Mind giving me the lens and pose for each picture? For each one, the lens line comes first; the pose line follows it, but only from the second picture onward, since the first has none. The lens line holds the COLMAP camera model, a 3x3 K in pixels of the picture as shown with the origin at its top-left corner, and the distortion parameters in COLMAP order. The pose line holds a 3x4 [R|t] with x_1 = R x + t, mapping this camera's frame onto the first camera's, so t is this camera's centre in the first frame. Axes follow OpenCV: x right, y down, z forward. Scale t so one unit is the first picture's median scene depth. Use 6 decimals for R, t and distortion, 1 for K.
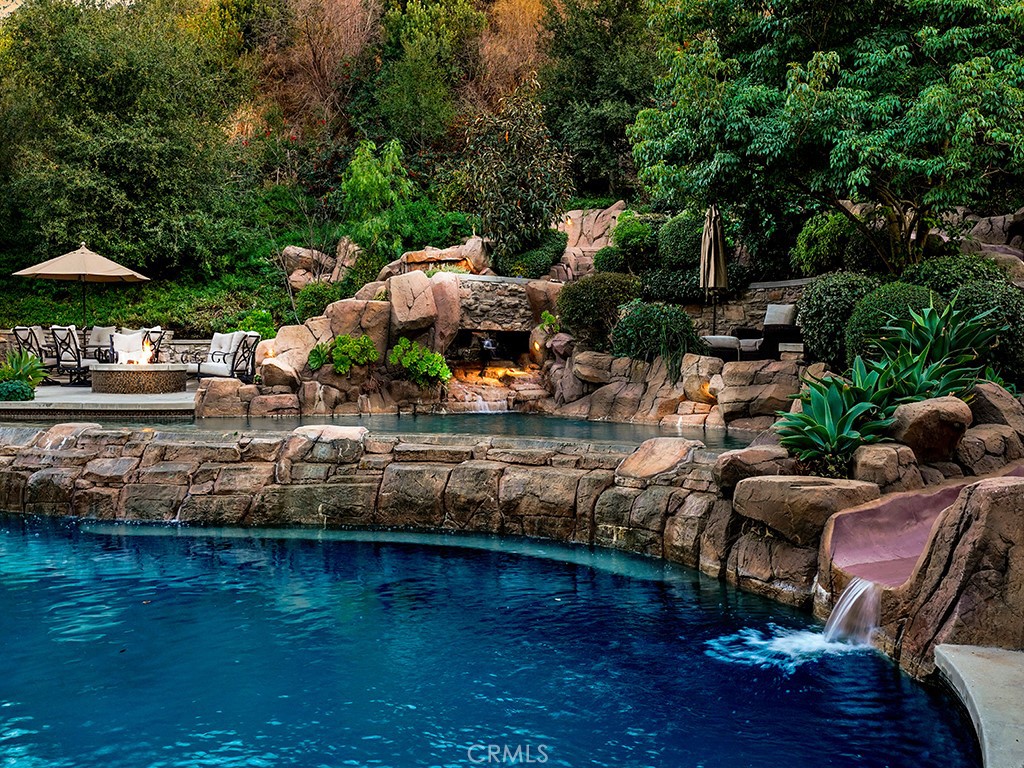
lens RADIAL K [[945.3, 0, 512.0], [0, 945.3, 384.0], [0, 0, 1]] dist [0.017854, 0.006018]
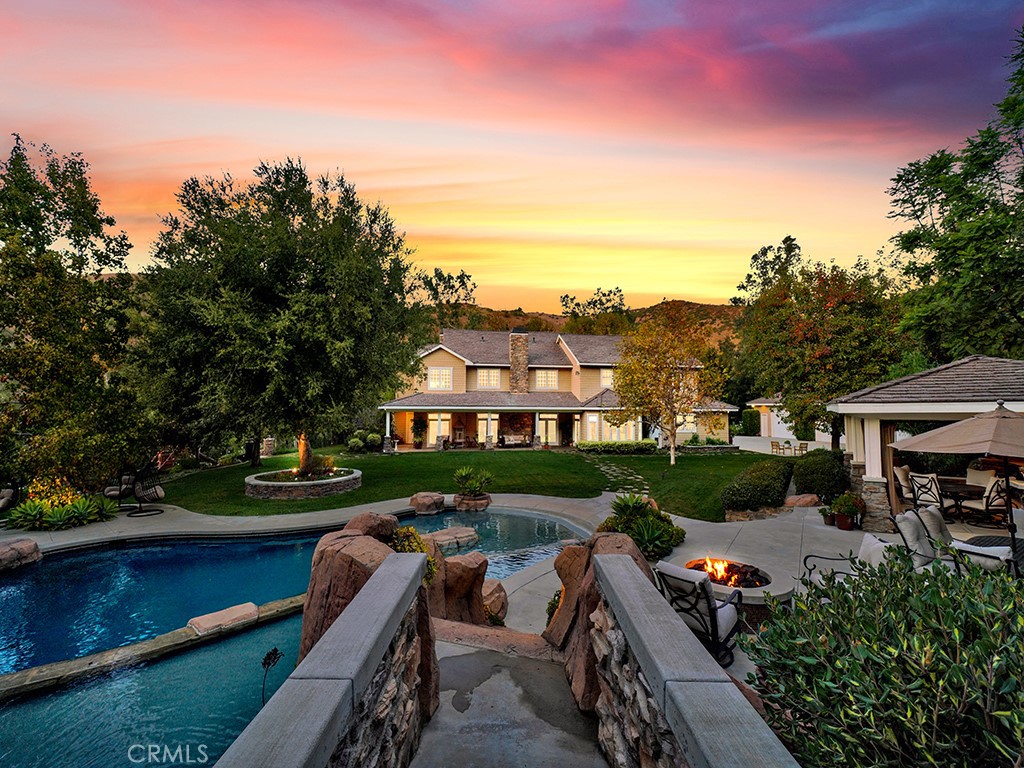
lens RADIAL K [[432.5, 0, 511.5], [0, 432.5, 387.5], [0, 0, 1]] dist [0.001572, 0.000332]
pose [[-0.623287, -0.045496, -0.780668, 0.030222], [-0.030406, 0.998961, -0.033942, -0.199763], [0.781402, 0.002582, -0.624023, 1.337478]]
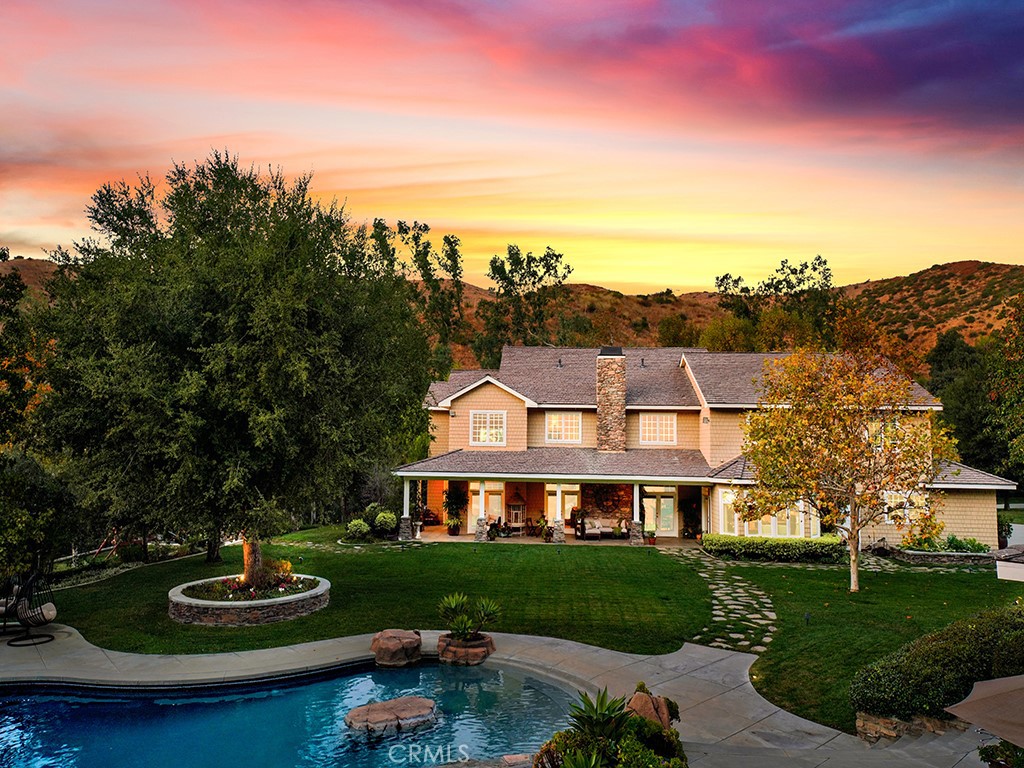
lens RADIAL K [[683.6, 0, 513.1], [0, 683.6, 396.8], [0, 0, 1]] dist [0.032235, -0.000630]
pose [[-0.779721, -0.060167, -0.623230, -0.125933], [-0.036685, 0.998052, -0.050456, -0.321589], [0.625052, -0.016478, -0.780409, 1.546615]]
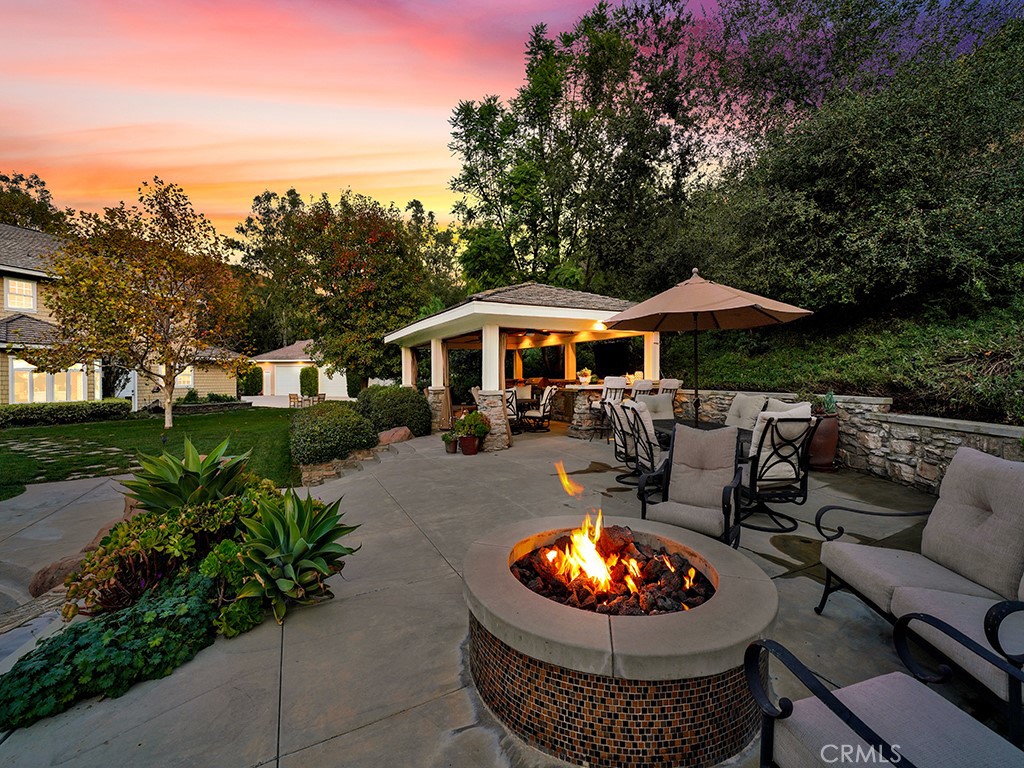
lens RADIAL K [[431.5, 0, 510.3], [0, 431.5, 381.5], [0, 0, 1]] dist [0.001462, 0.000693]
pose [[0.395283, 0.002202, -0.918557, -0.336301], [-0.026265, 0.999615, -0.008906, -0.096861], [0.918184, 0.027647, 0.395188, 1.120831]]
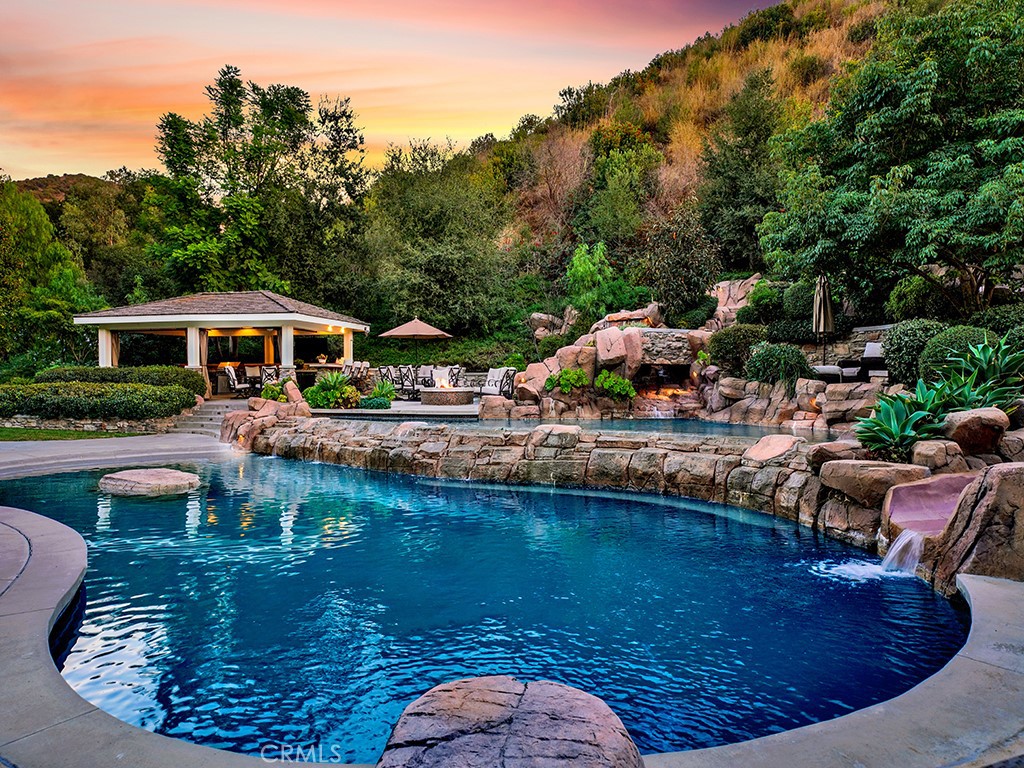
lens RADIAL K [[634.4, 0, 512.0], [0, 634.4, 384.0], [0, 0, 1]] dist [0.029932, 0.000118]
pose [[0.964207, -0.006721, -0.265067, 0.017306], [-0.000180, 0.999662, -0.025999, 0.002026], [0.265152, 0.025116, 0.963880, -0.059631]]
